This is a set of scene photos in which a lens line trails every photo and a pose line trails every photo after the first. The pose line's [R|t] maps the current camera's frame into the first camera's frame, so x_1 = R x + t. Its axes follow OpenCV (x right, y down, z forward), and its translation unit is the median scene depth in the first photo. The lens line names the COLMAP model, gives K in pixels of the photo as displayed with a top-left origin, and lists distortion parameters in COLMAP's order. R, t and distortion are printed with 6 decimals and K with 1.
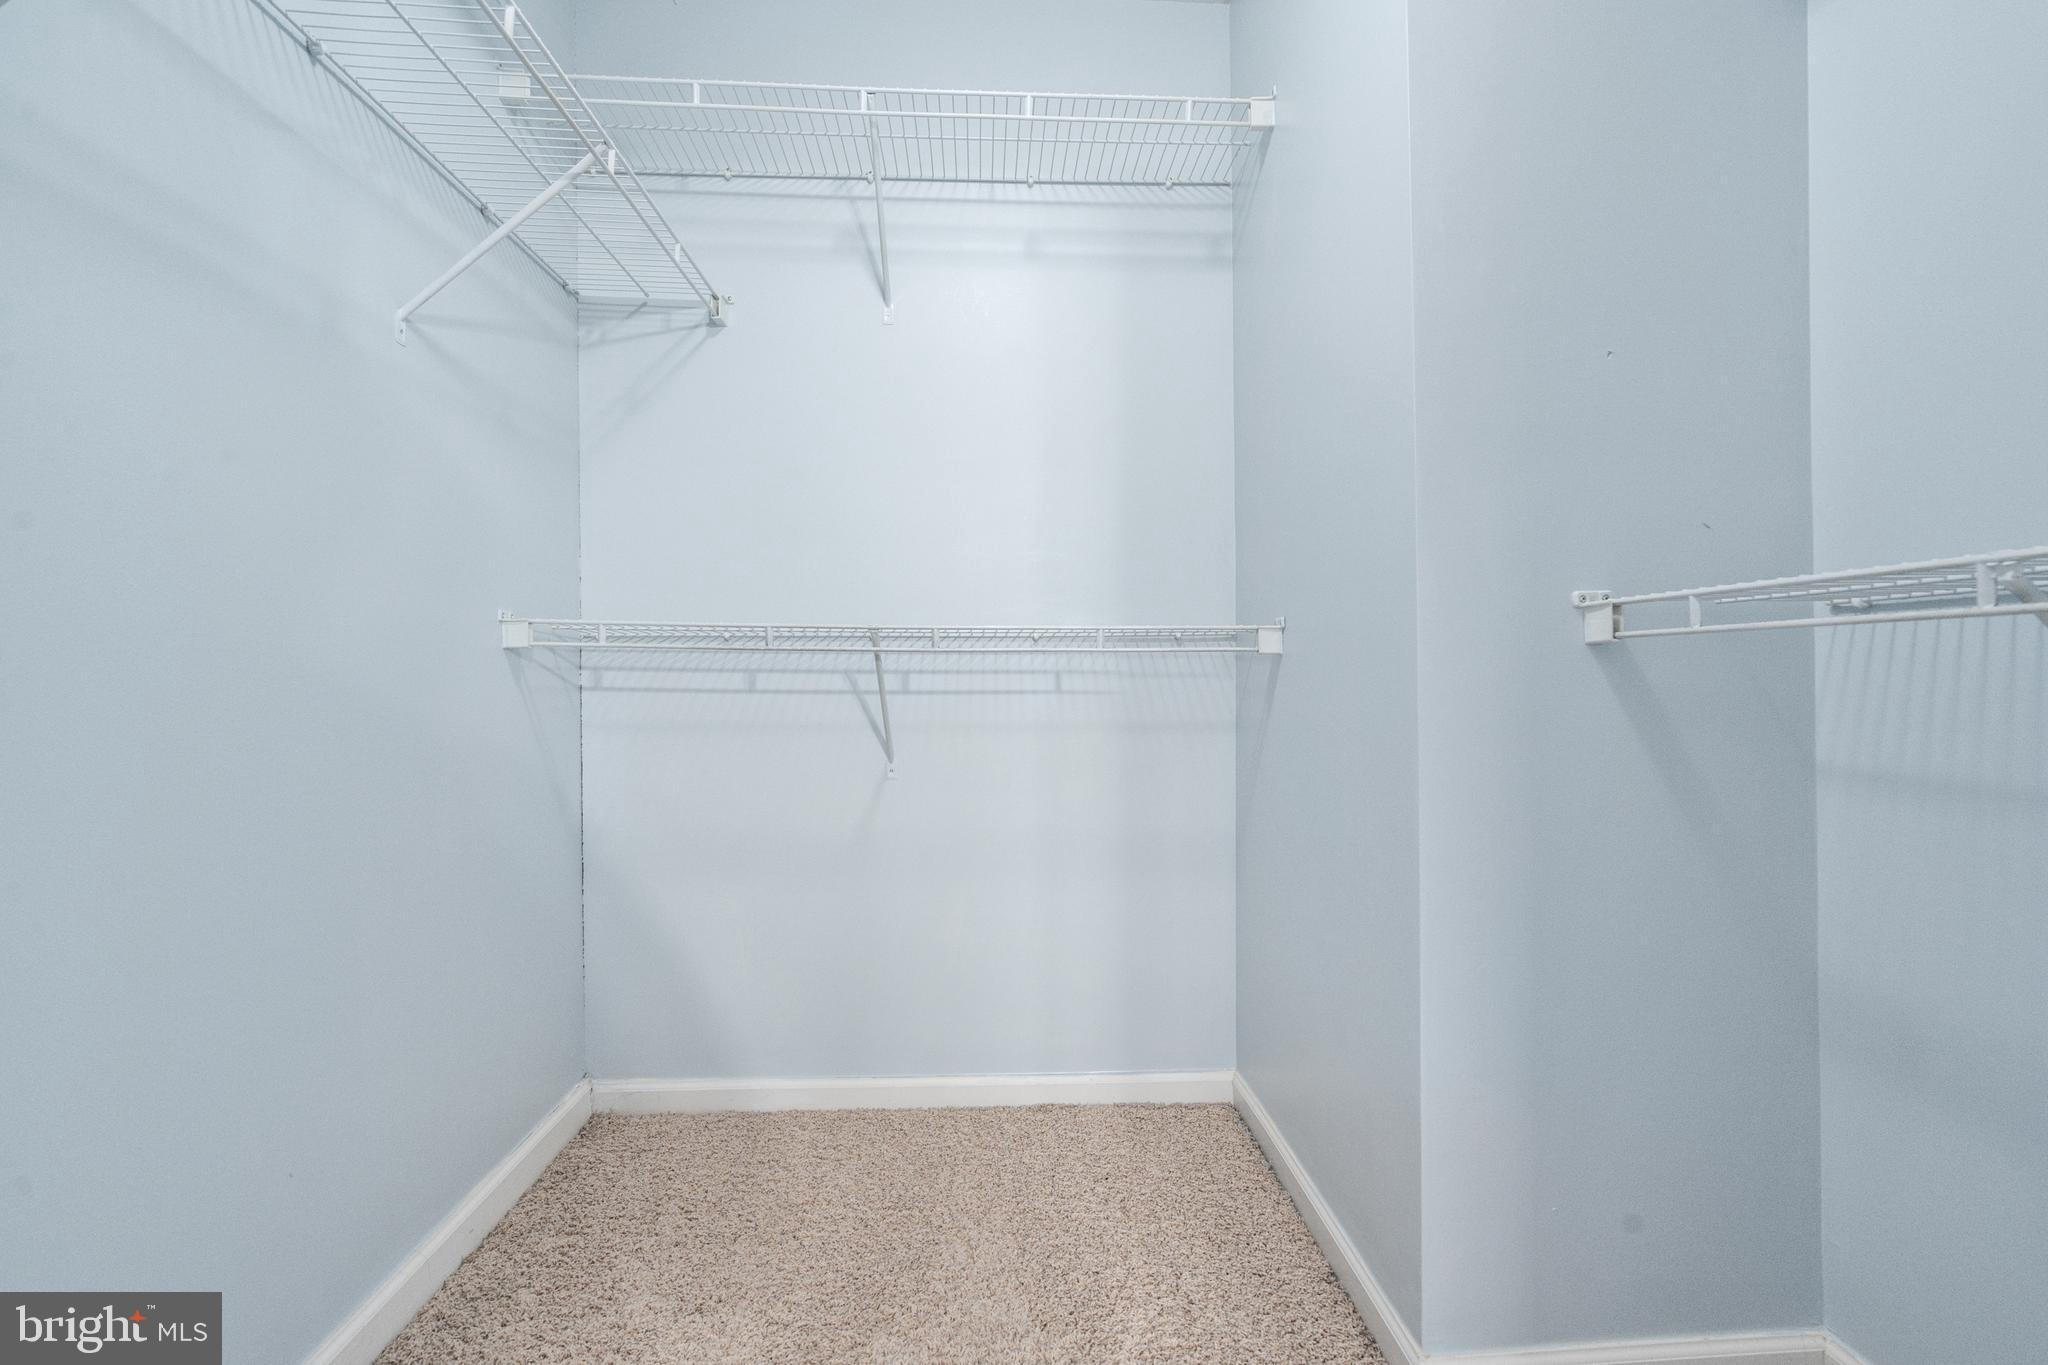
lens RADIAL K [[930.7, 0, 1026.6], [0, 930.7, 678.2], [0, 0, 1]] dist [-0.002717, 0.002274]
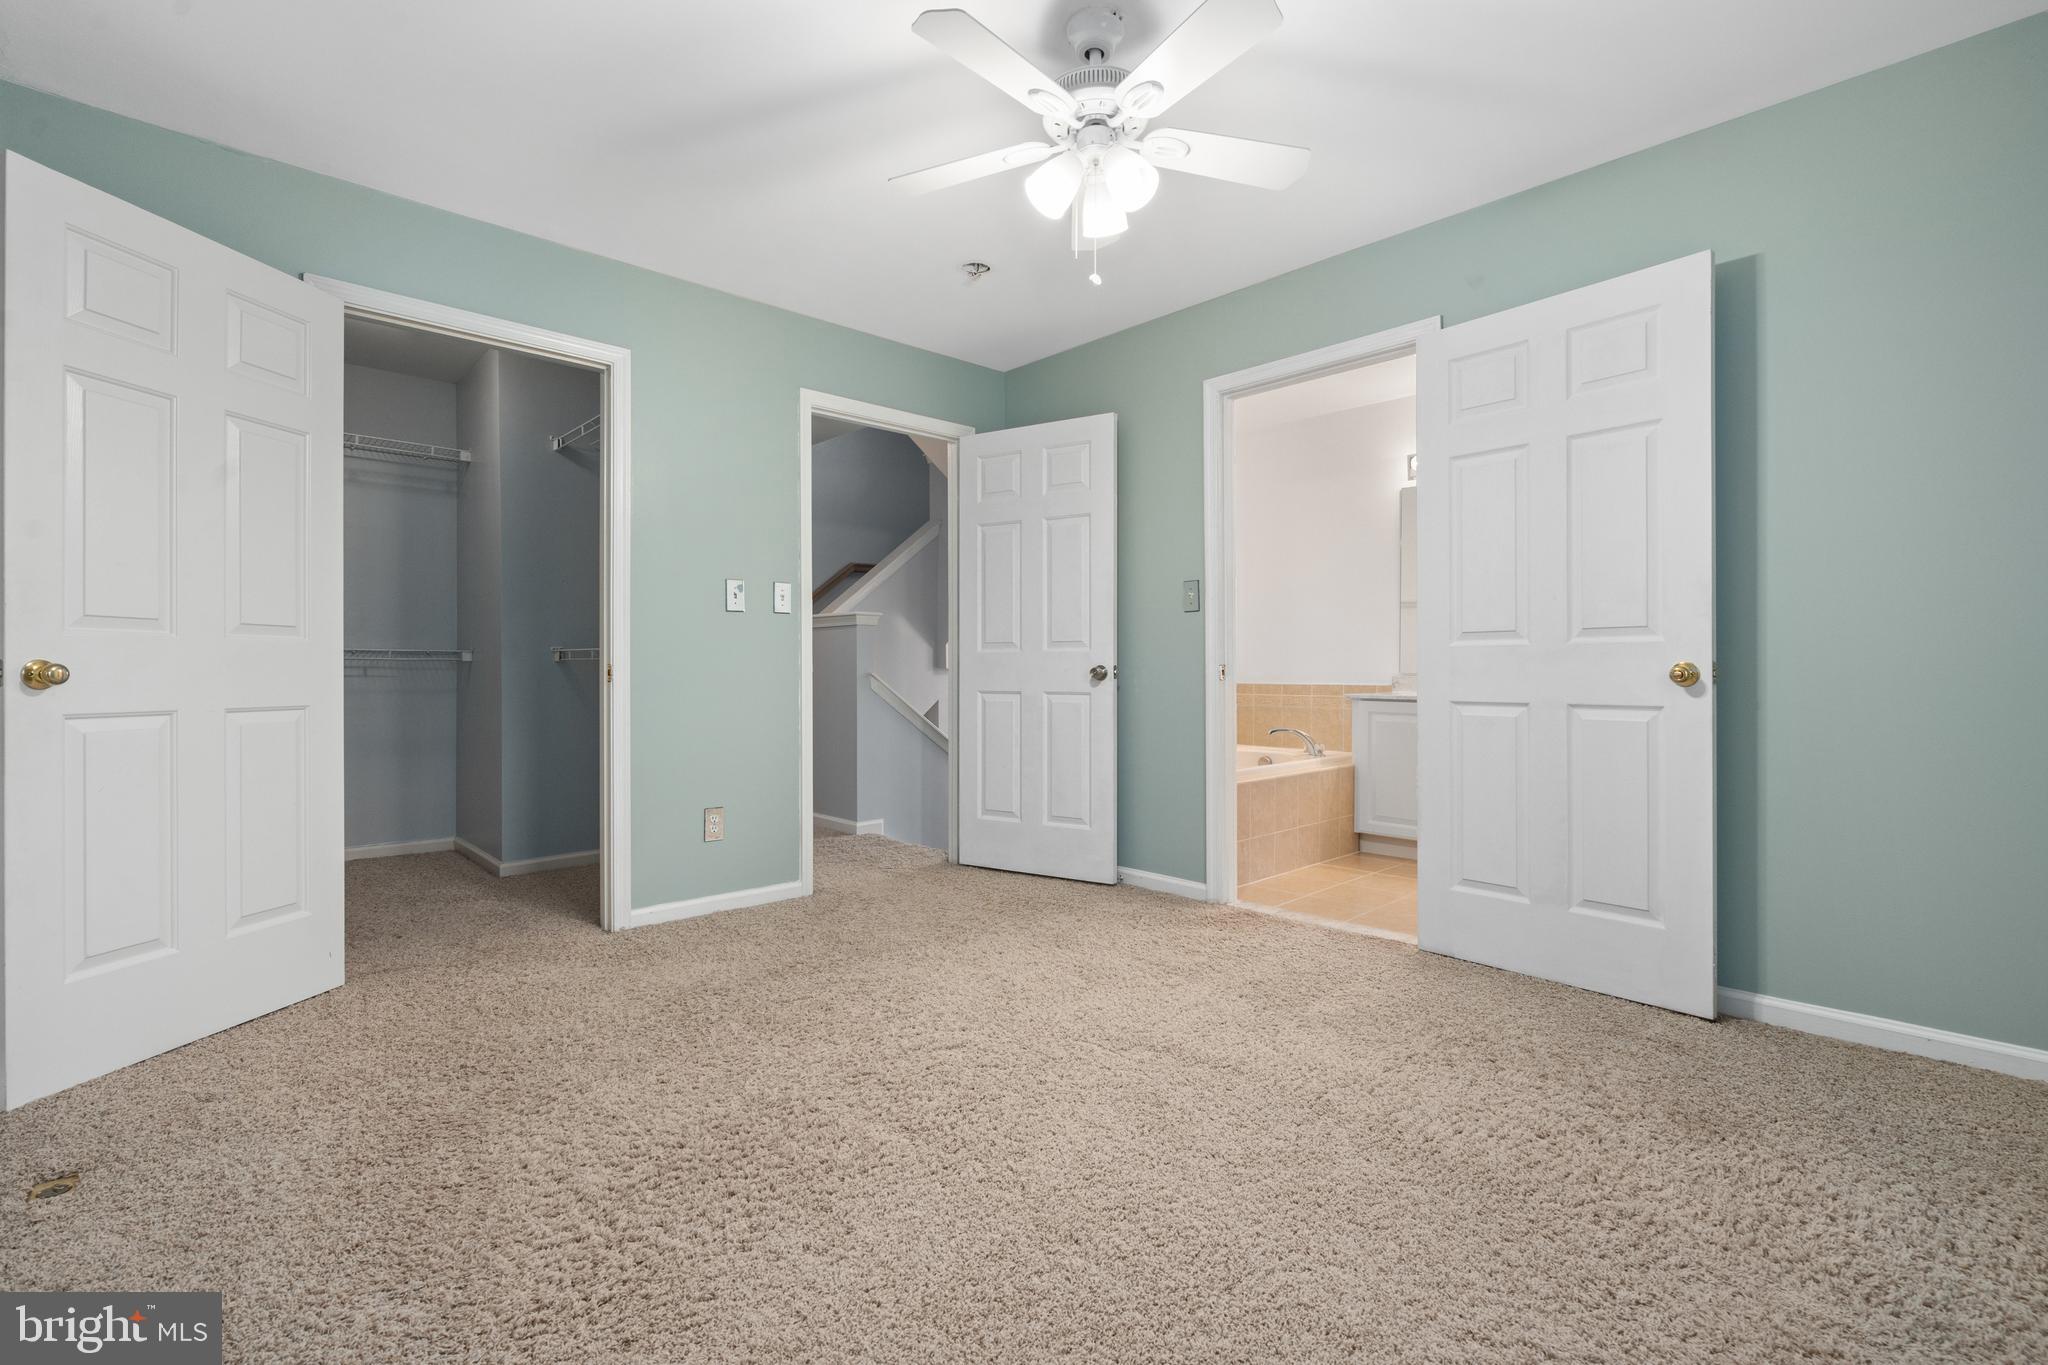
lens RADIAL K [[930.7, 0, 1042.9], [0, 930.7, 675.6], [0, 0, 1]] dist [-0.002717, 0.002274]
pose [[0.755592, 0.005565, 0.655019, -0.203985], [-0.002638, 0.999982, -0.005453, 0.020866], [-0.655037, 0.002393, 0.755593, -1.809019]]
